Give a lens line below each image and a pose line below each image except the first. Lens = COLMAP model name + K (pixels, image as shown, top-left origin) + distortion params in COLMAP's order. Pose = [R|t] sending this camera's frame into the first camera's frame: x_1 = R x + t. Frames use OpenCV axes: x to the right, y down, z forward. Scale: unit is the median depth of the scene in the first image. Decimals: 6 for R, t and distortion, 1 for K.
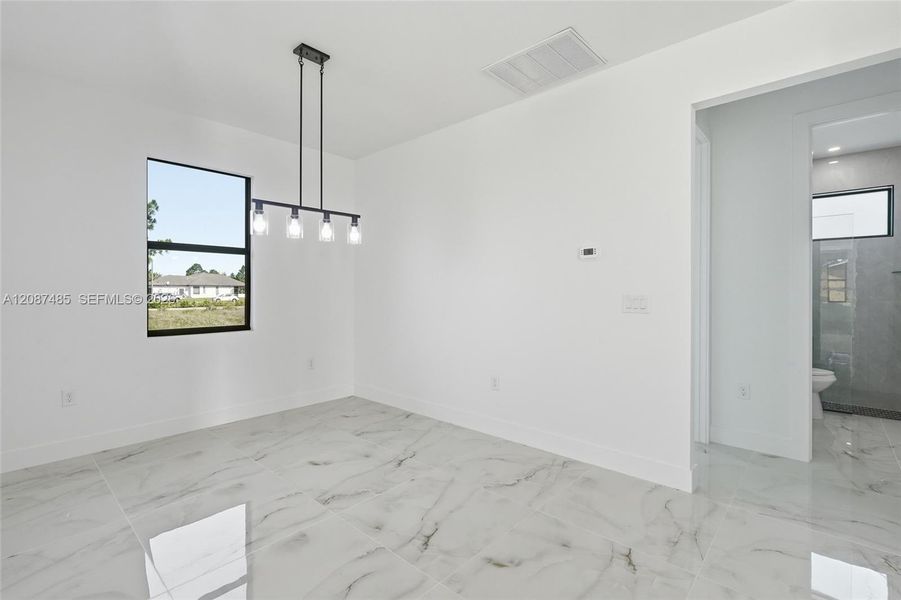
lens RADIAL K [[408.2, 0, 448.9], [0, 408.2, 293.9], [0, 0, 1]] dist [0.000051, 0.000373]
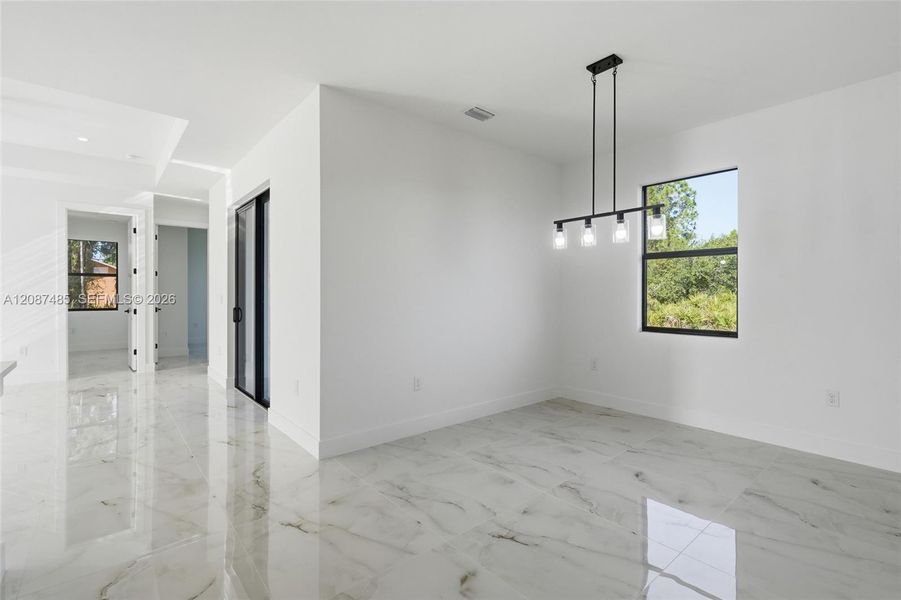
lens RADIAL K [[408.2, 0, 448.9], [0, 408.2, 293.9], [0, 0, 1]] dist [0.000051, 0.000373]
pose [[-0.112293, -0.002353, -0.993672, 0.760579], [-0.012224, 0.999925, -0.000987, -0.000649], [0.993600, 0.012036, -0.112313, 0.752571]]
